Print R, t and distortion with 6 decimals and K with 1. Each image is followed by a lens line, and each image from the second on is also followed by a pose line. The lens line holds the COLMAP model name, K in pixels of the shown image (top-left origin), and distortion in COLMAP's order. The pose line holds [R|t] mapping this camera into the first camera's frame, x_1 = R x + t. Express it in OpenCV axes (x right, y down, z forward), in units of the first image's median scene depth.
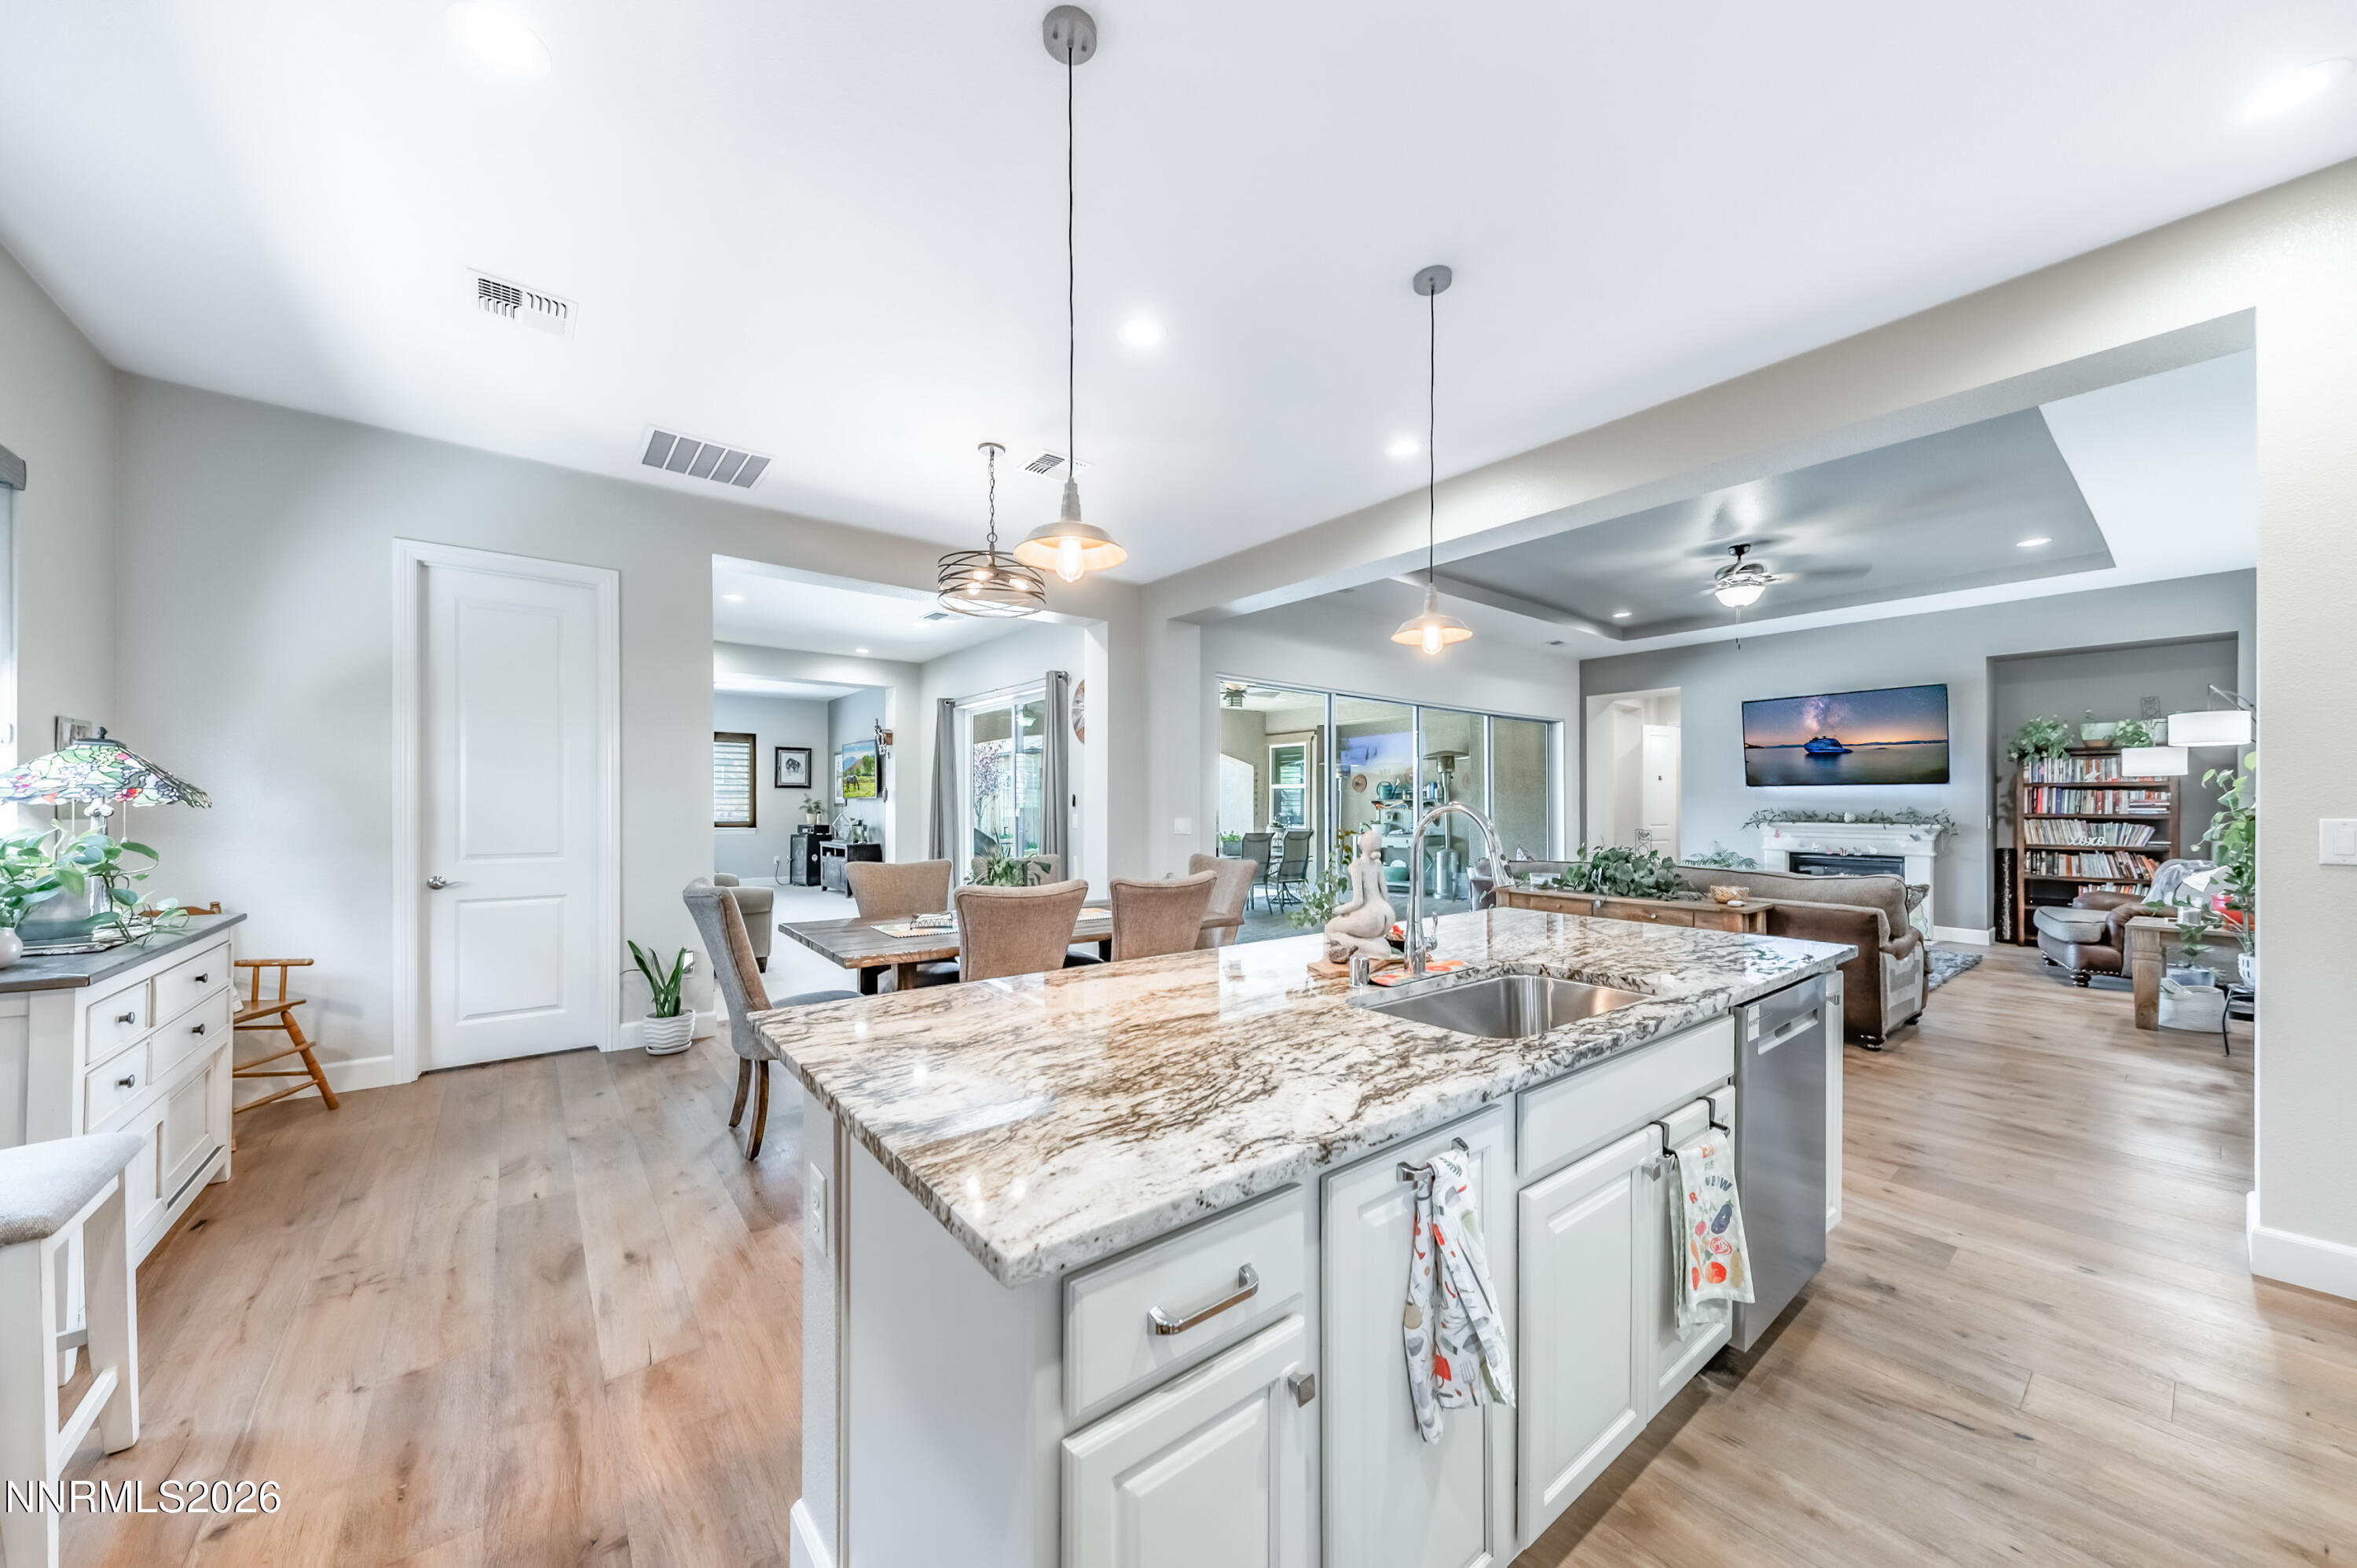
lens RADIAL K [[816.4, 0, 1171.1], [0, 816.4, 803.3], [0, 0, 1]] dist [0.017324, 0.000006]
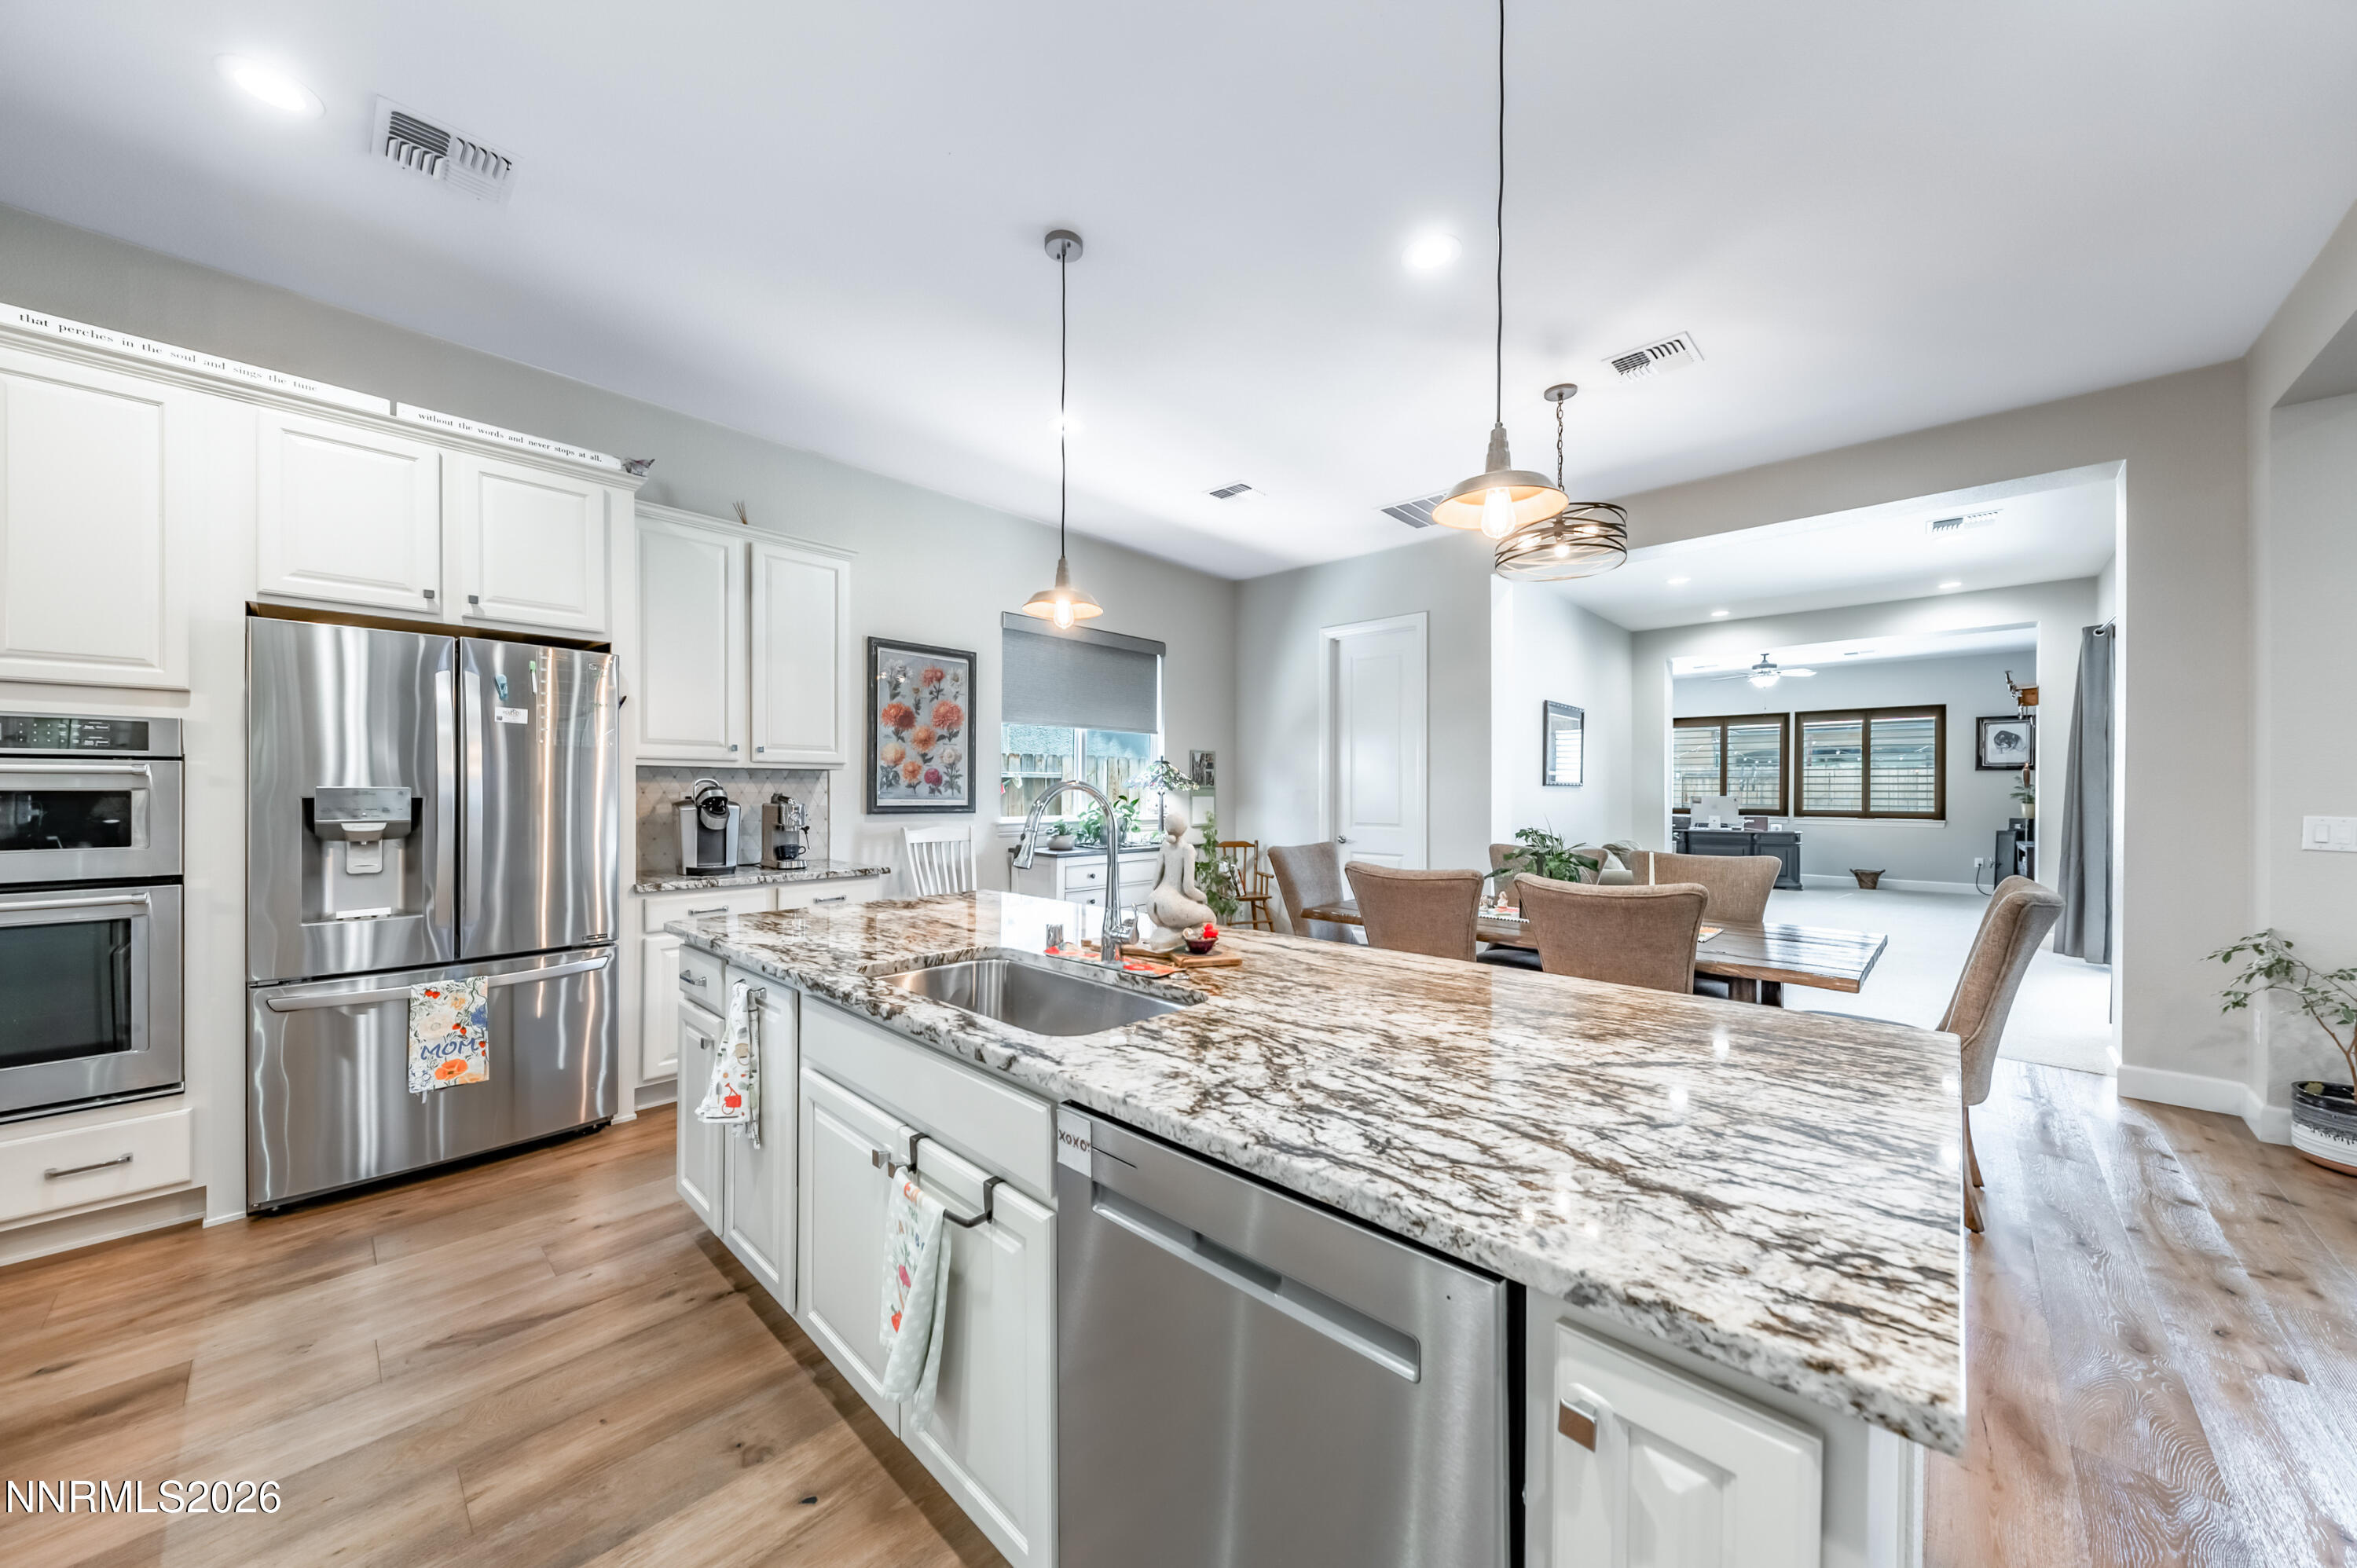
lens RADIAL K [[816.4, 0, 1193.2], [0, 816.4, 794.3], [0, 0, 1]] dist [0.017324, 0.000006]
pose [[0.159256, 0.003044, -0.987233, 0.193904], [0.000490, 0.999995, 0.003163, 0.001636], [0.987237, -0.000987, 0.159253, 0.147970]]
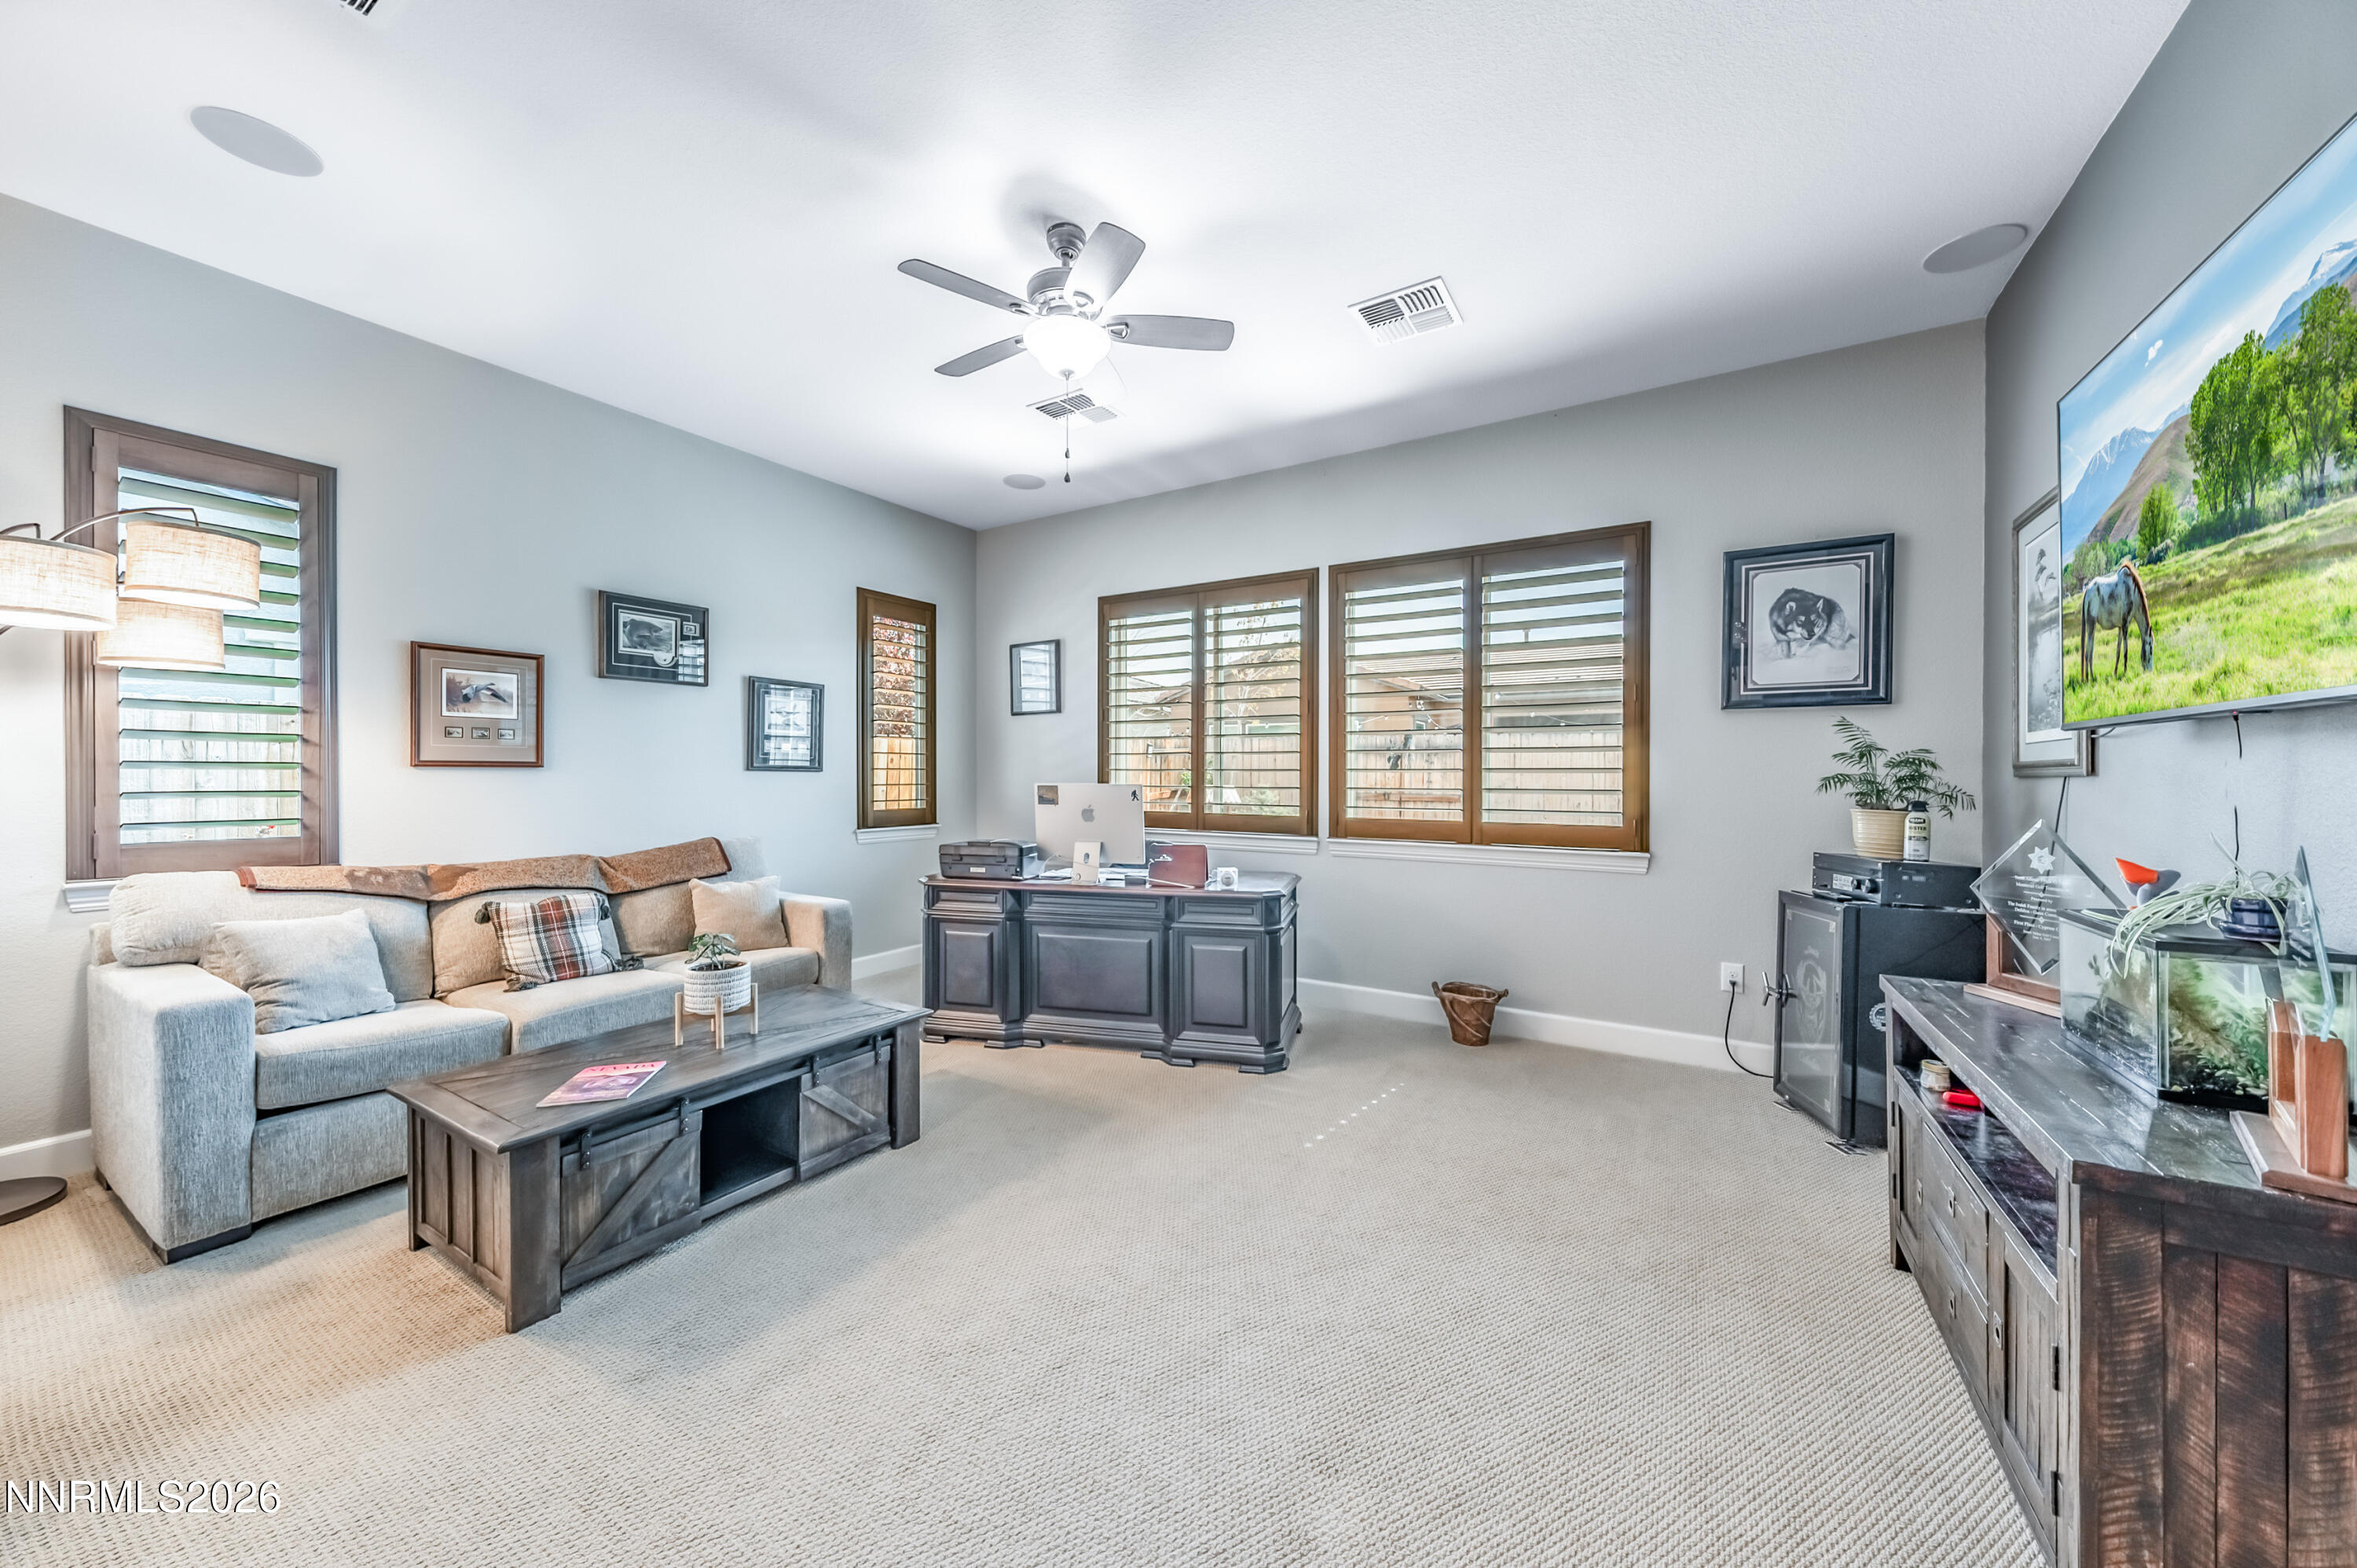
lens RADIAL K [[816.4, 0, 1196.3], [0, 816.4, 778.8], [0, 0, 1]] dist [0.017324, 0.000006]
pose [[0.357787, 0.000853, -0.933803, -0.318270], [-0.000086, 1.000000, 0.000880, 0.004480], [0.933803, -0.000234, 0.357787, 0.804481]]
